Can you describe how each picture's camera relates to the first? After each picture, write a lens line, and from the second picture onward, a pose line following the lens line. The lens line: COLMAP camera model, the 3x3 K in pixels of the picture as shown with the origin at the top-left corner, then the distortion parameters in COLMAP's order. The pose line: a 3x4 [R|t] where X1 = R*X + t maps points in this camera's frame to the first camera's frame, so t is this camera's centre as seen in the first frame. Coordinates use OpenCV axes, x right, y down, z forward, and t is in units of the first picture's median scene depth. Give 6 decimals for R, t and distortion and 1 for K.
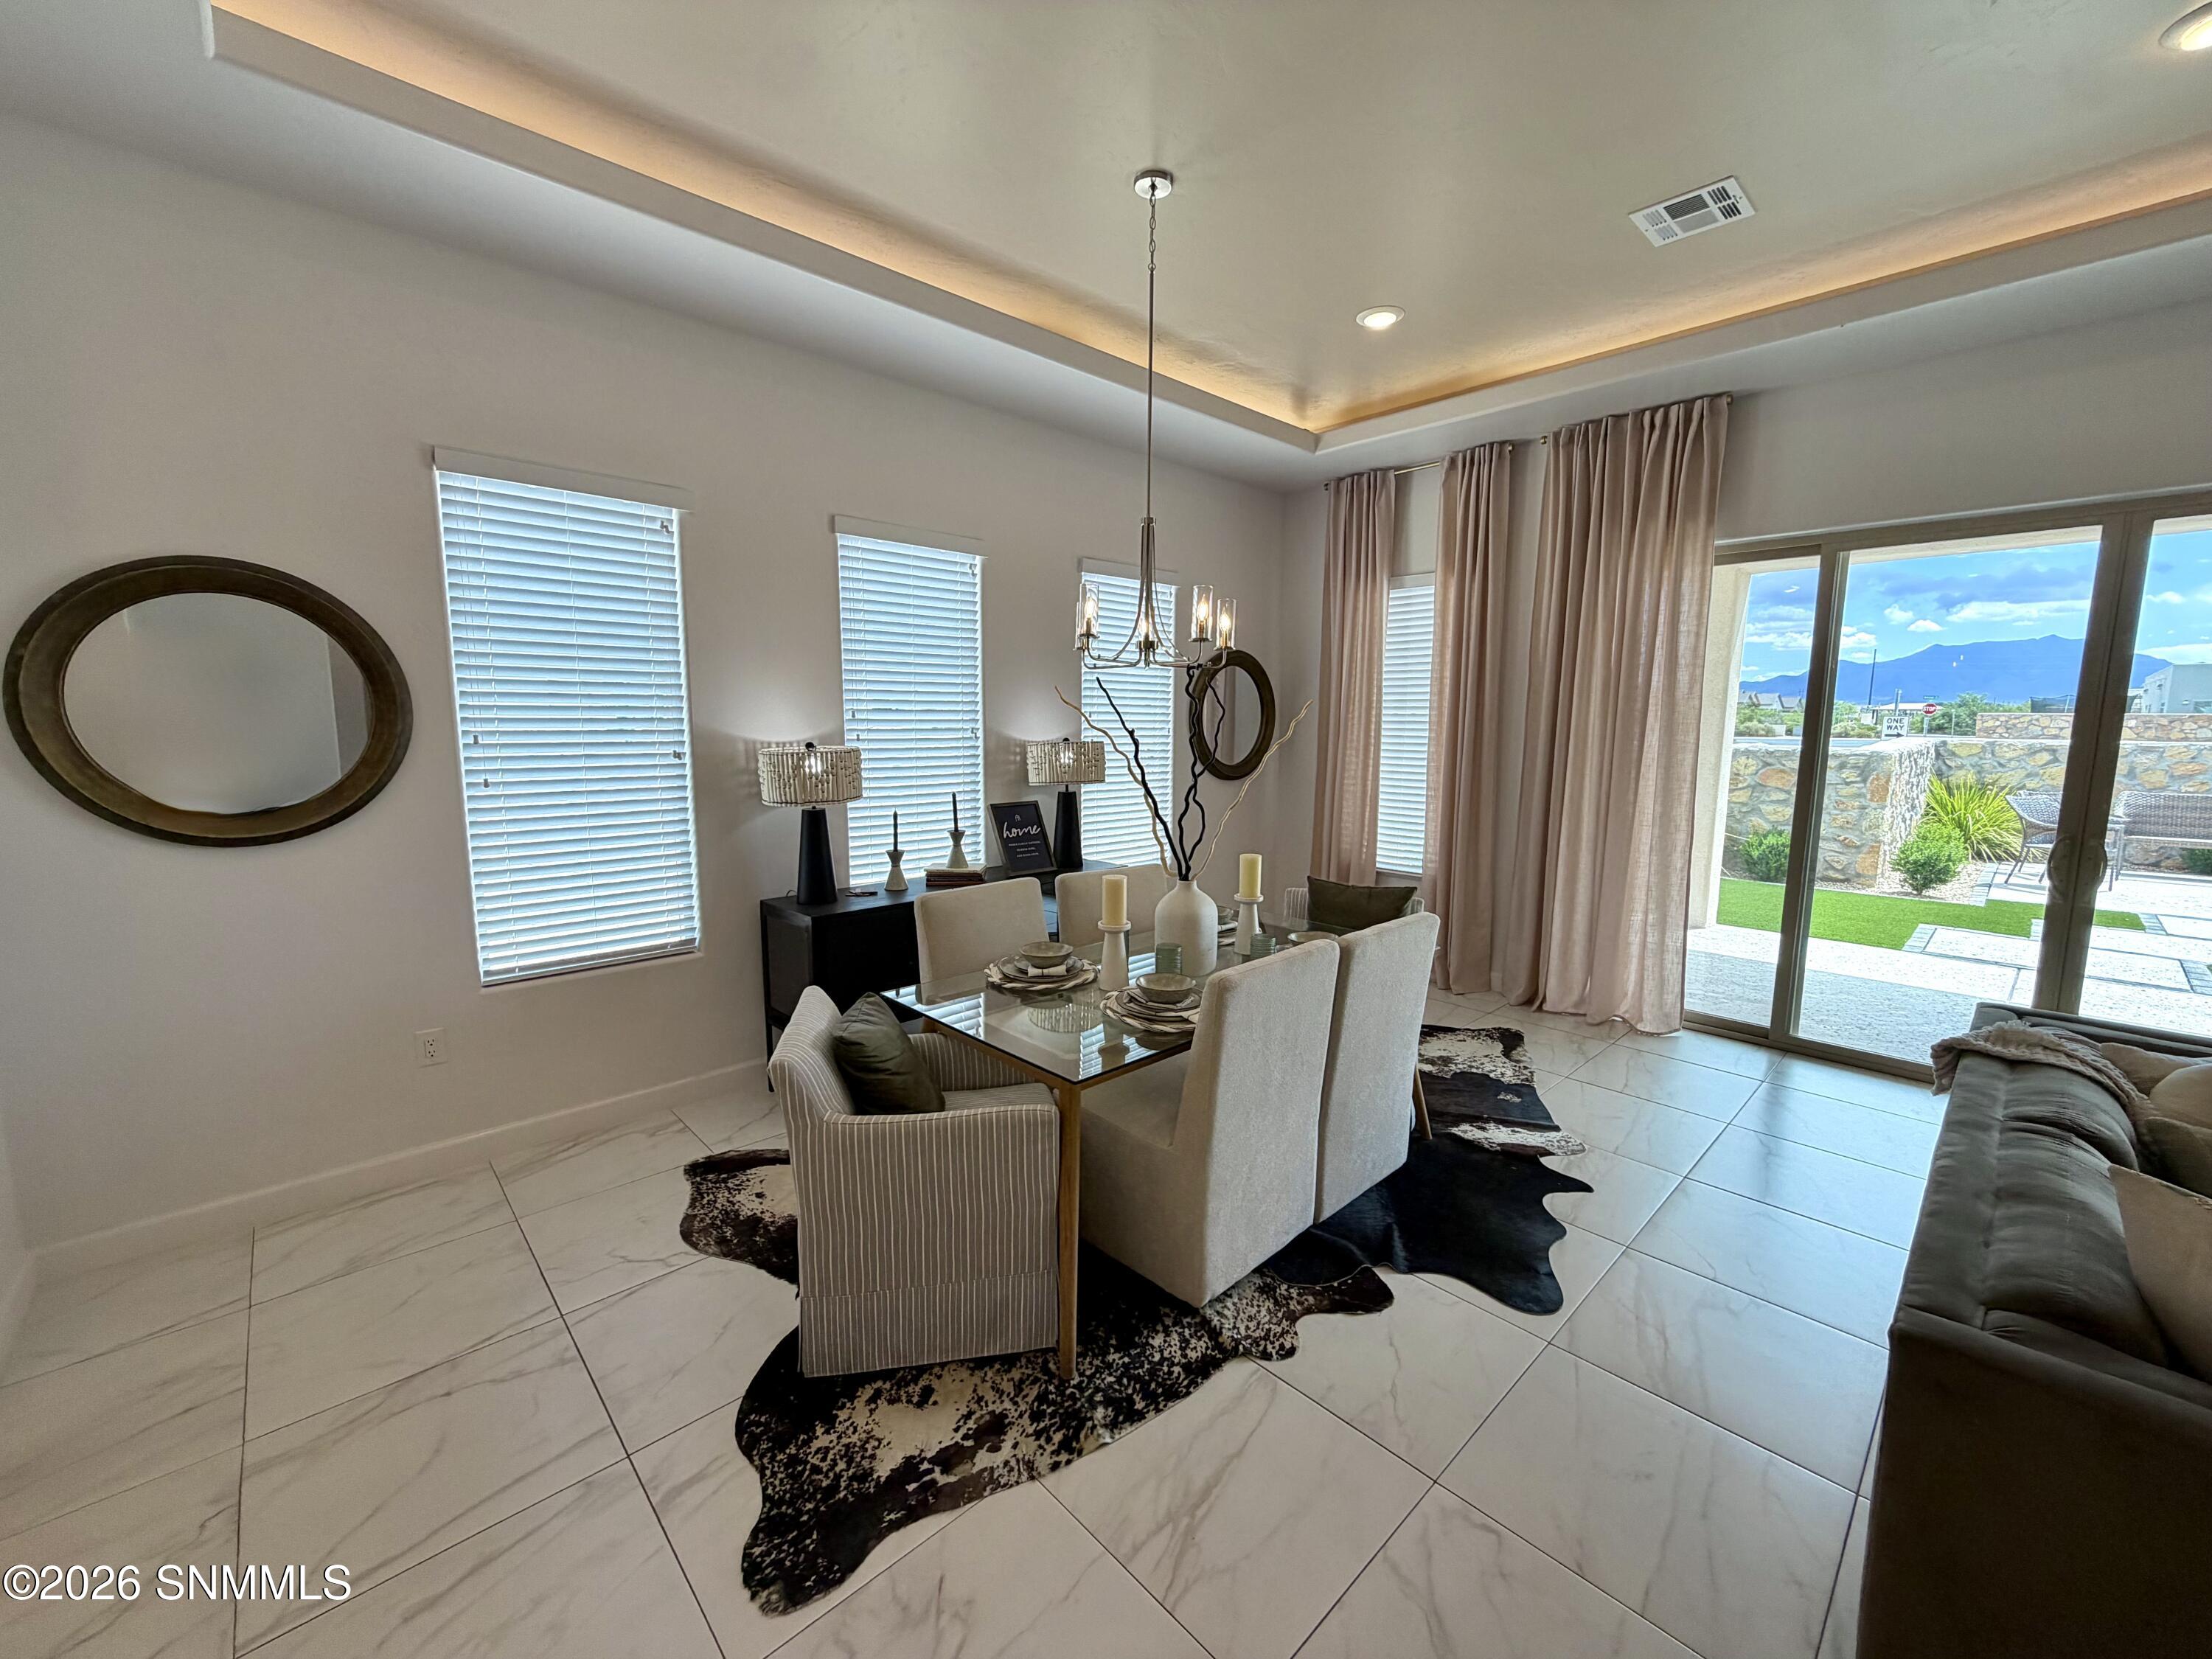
lens RADIAL K [[882.7, 0, 1106.0], [0, 882.7, 829.5], [0, 0, 1]] dist [0.000058, -0.000070]
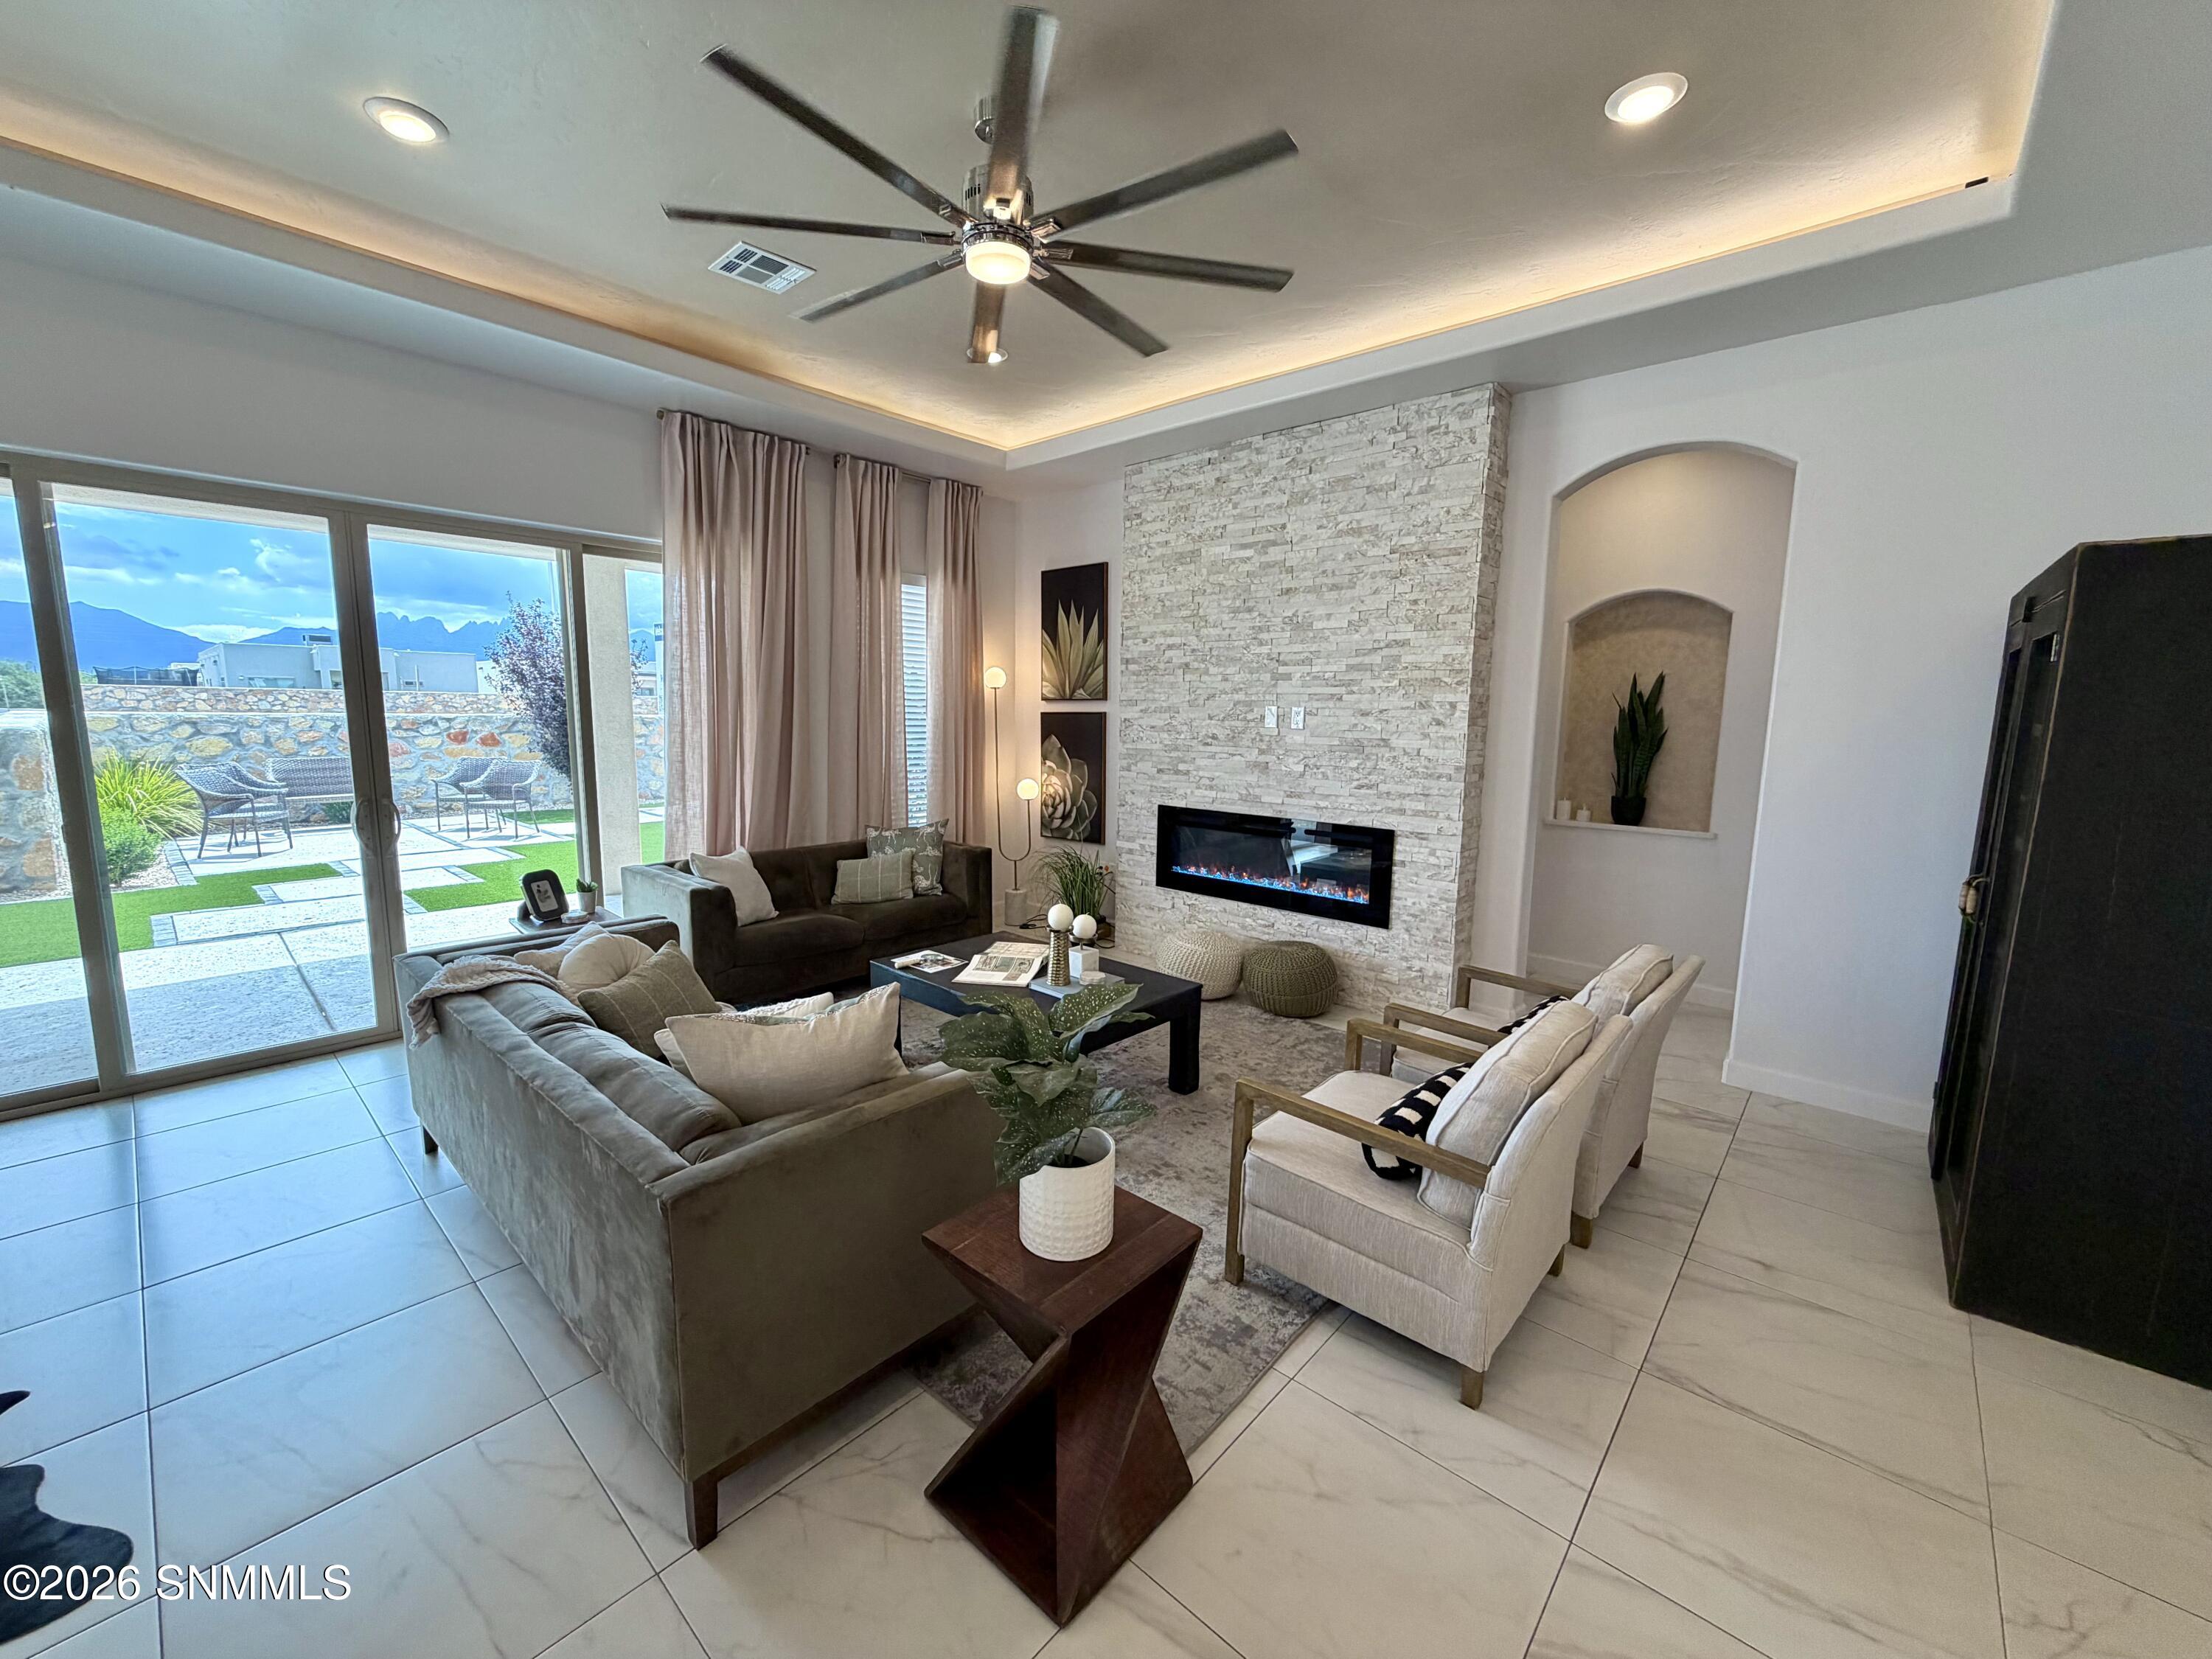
lens RADIAL K [[882.7, 0, 1106.0], [0, 882.7, 829.5], [0, 0, 1]] dist [0.000058, -0.000070]
pose [[-0.088536, -0.141405, 0.985985, -0.040887], [0.110687, 0.982345, 0.150823, -0.007473], [-0.989904, 0.122489, -0.071321, 0.061338]]
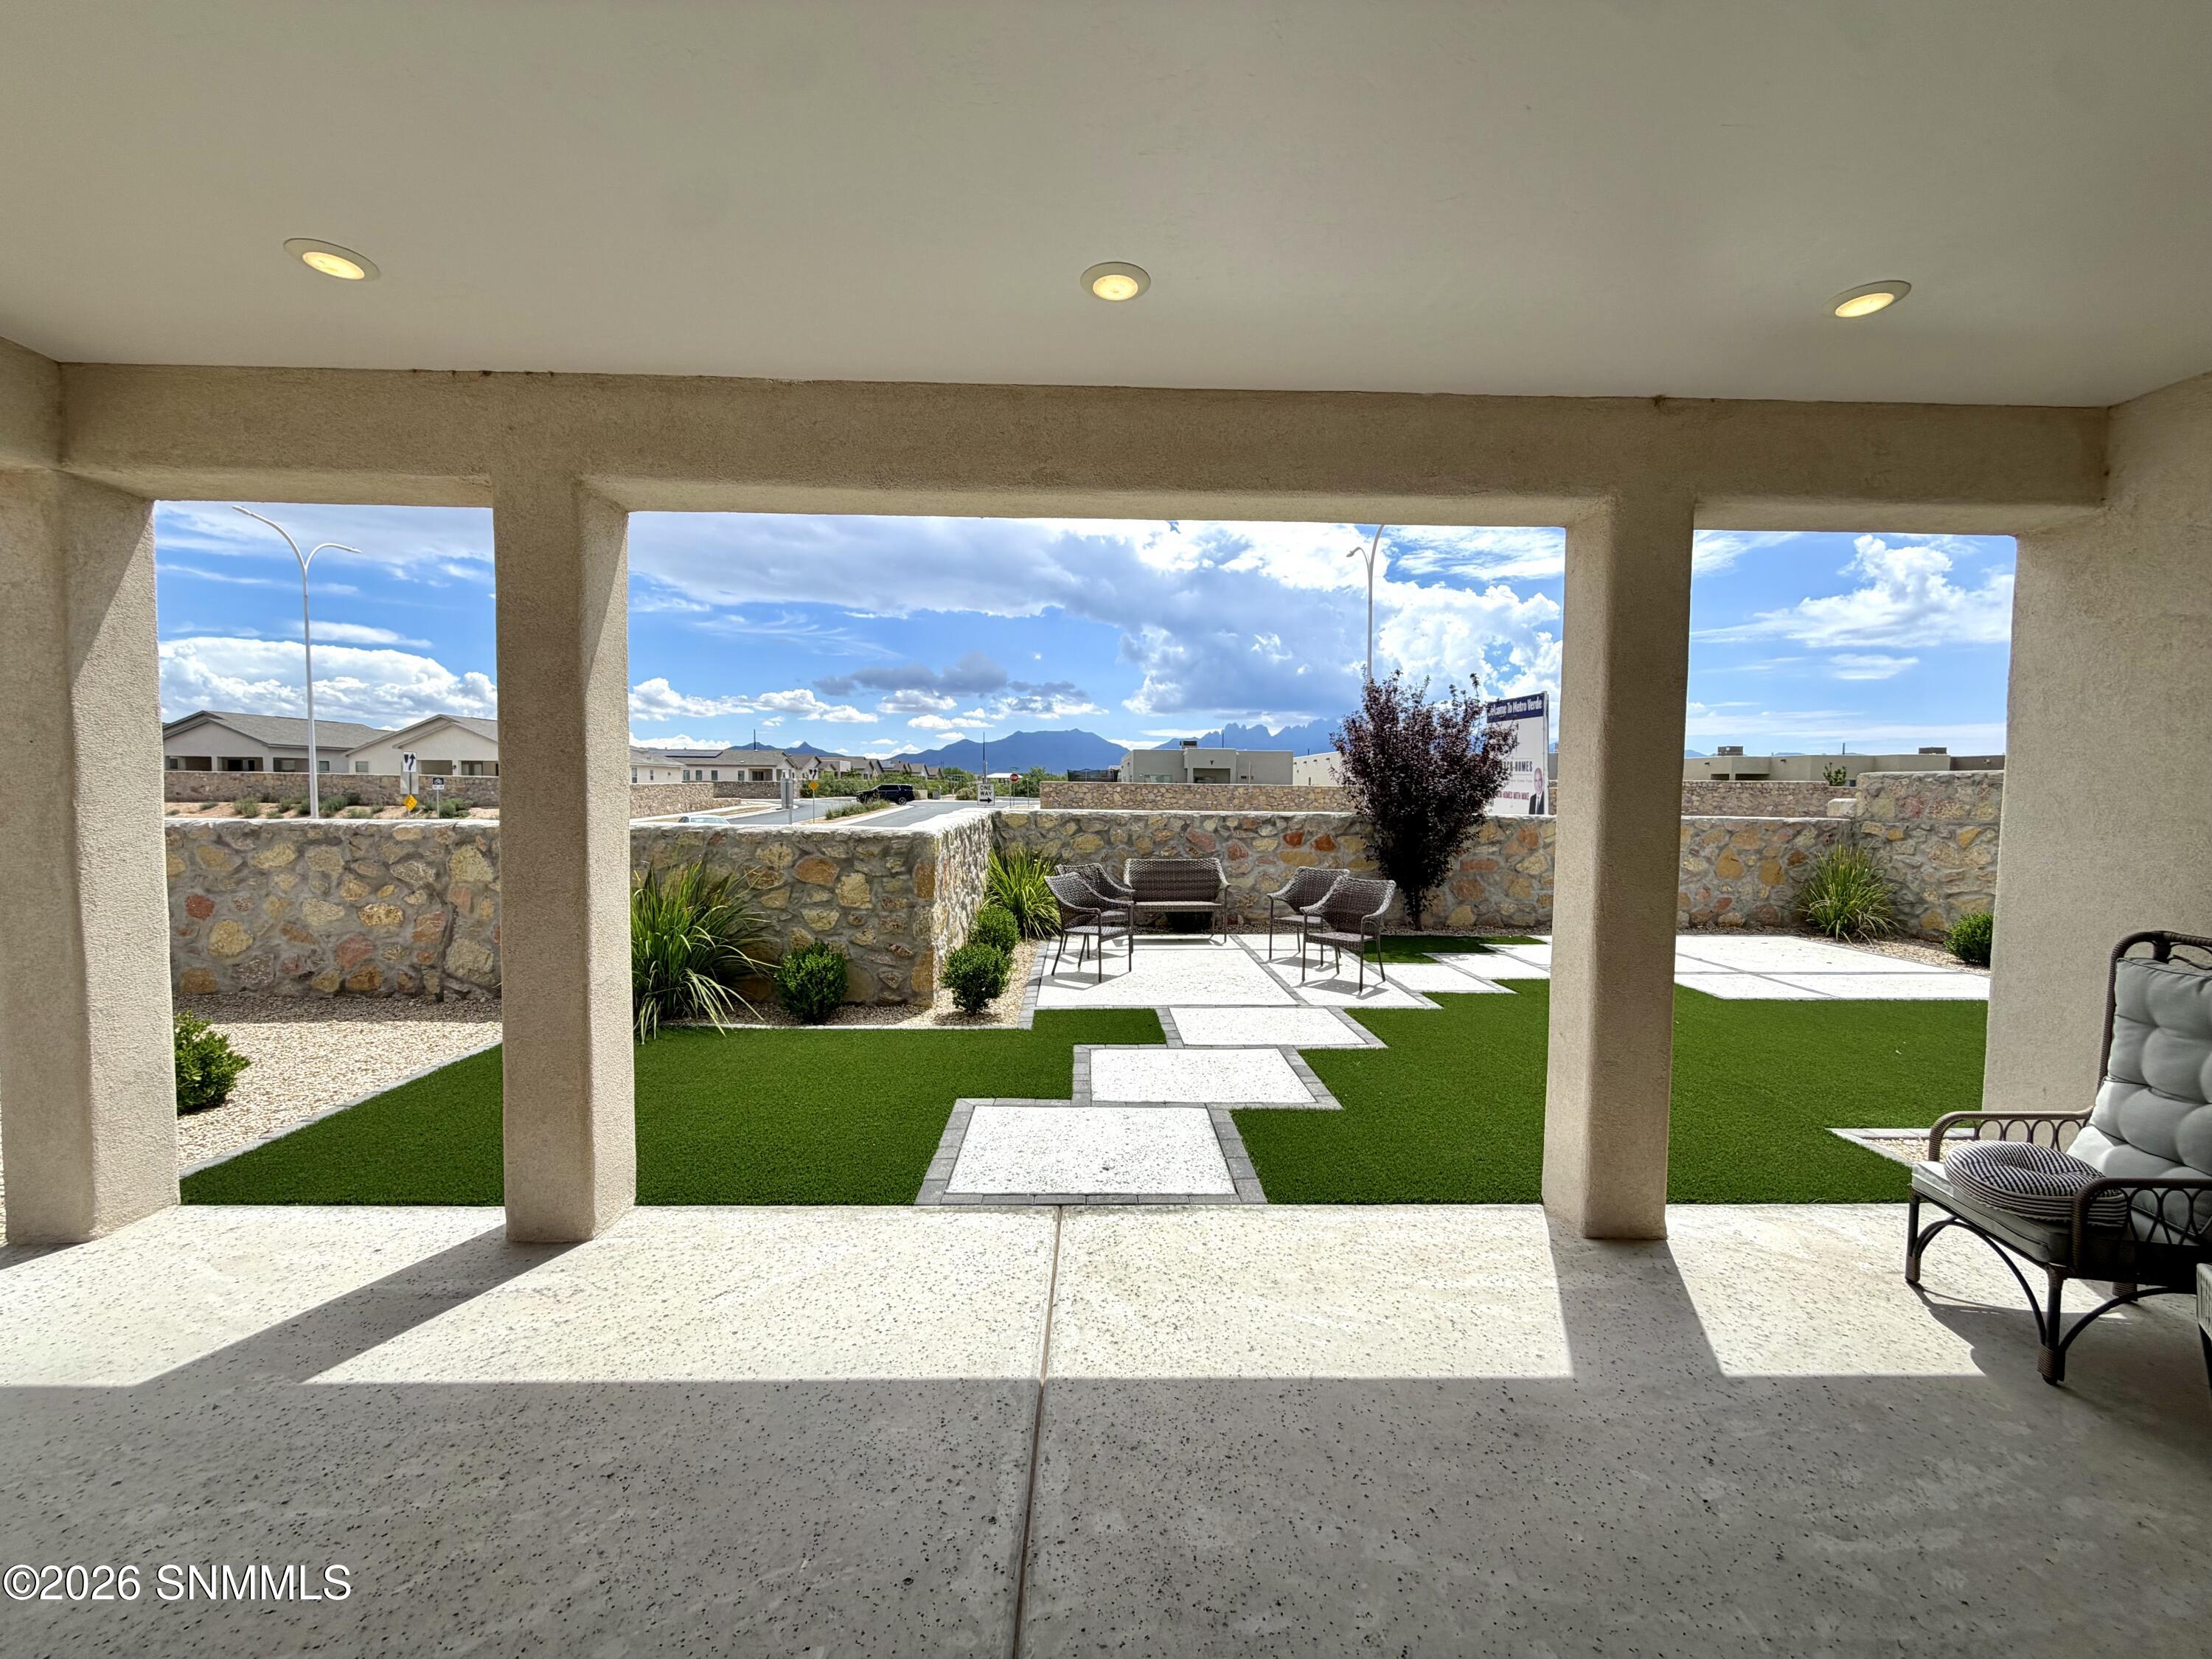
lens RADIAL K [[882.7, 0, 1106.0], [0, 882.7, 829.5], [0, 0, 1]] dist [0.000058, -0.000070]
pose [[0.663286, -0.033564, 0.747613, 0.403352], [0.087467, 0.995624, -0.032903, -0.051111], [-0.743237, 0.087216, 0.663319, 0.364974]]
